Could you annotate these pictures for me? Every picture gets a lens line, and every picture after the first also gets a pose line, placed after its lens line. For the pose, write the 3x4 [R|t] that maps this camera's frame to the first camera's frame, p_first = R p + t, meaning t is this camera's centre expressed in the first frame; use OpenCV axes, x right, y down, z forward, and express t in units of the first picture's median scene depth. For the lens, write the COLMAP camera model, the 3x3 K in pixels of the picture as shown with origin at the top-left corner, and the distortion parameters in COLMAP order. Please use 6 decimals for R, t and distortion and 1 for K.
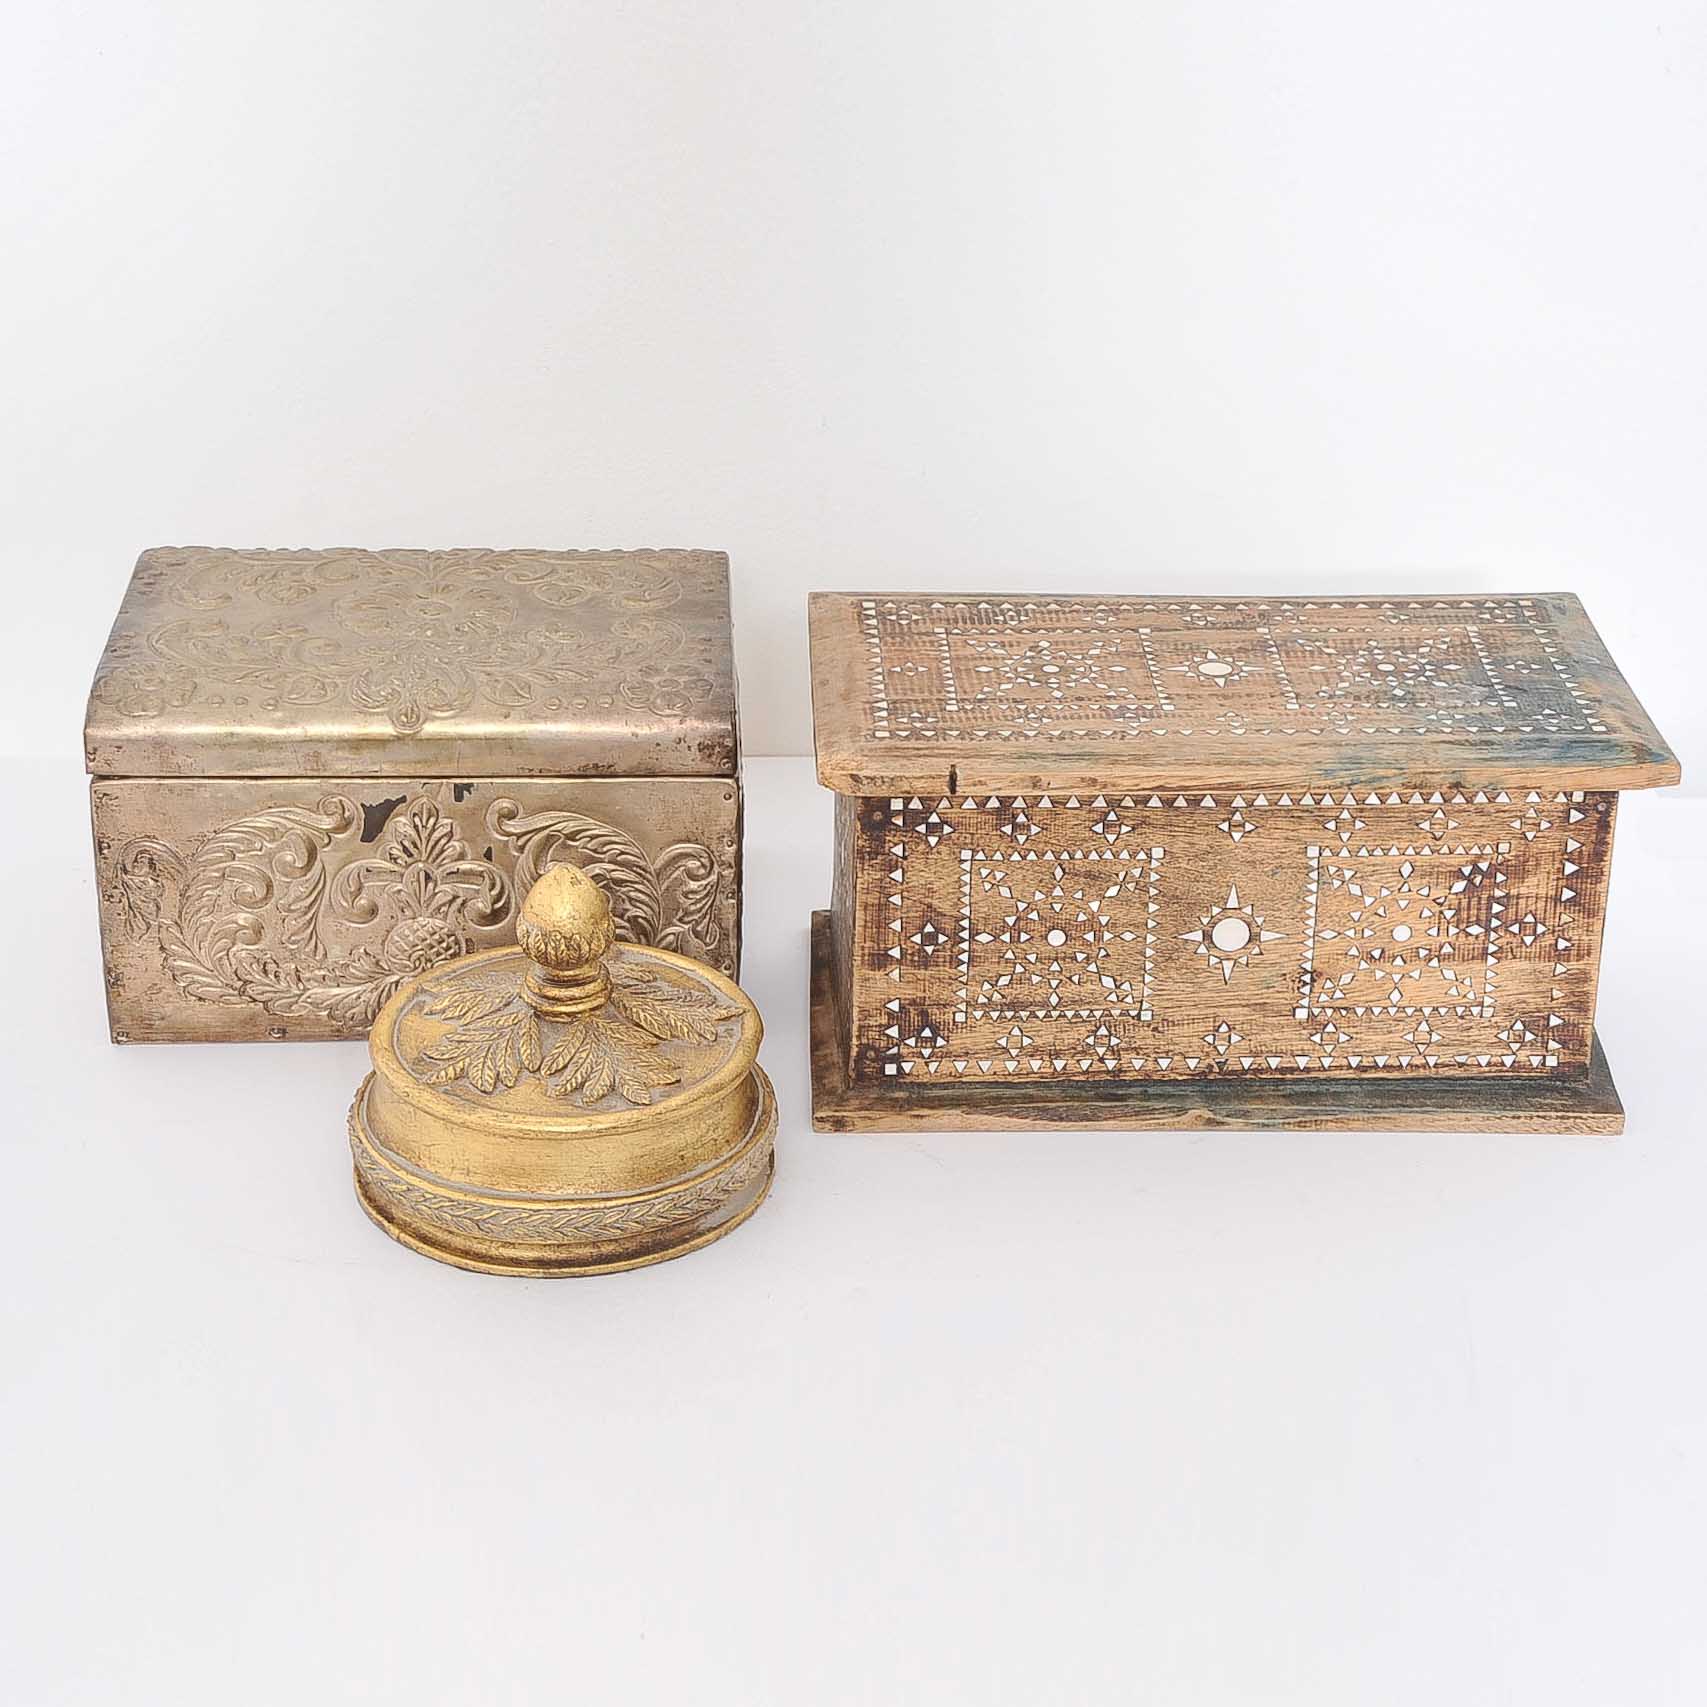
lens RADIAL K [[3465.0, 0, 853.5], [0, 3465.0, 853.5], [0, 0, 1]] dist [0.173498, 0.199688]
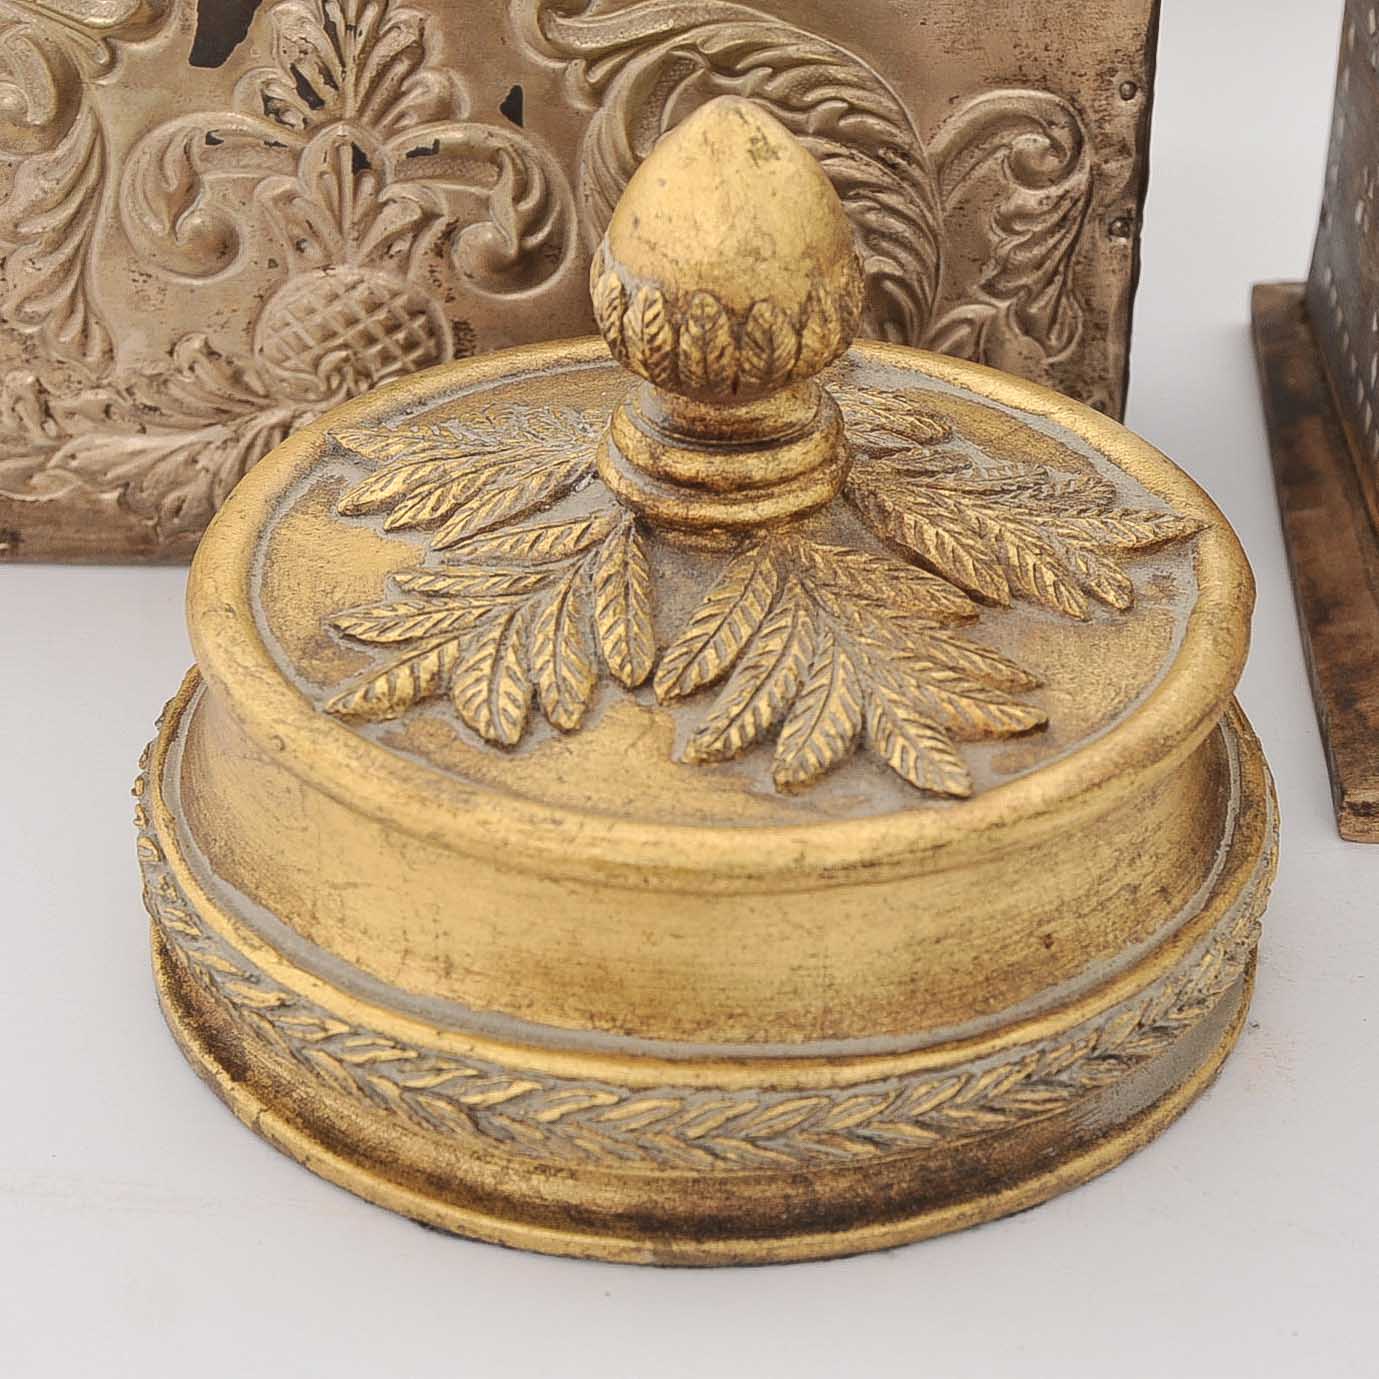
lens RADIAL K [[3724.4, 0, 689.5], [0, 3724.4, 689.5], [0, 0, 1]] dist [0.100119, 0.545646]
pose [[0.998343, 0.027394, -0.050611, -0.064585], [-0.021905, 0.994124, 0.106005, 0.021535], [0.053218, -0.104720, 0.993077, 0.597365]]
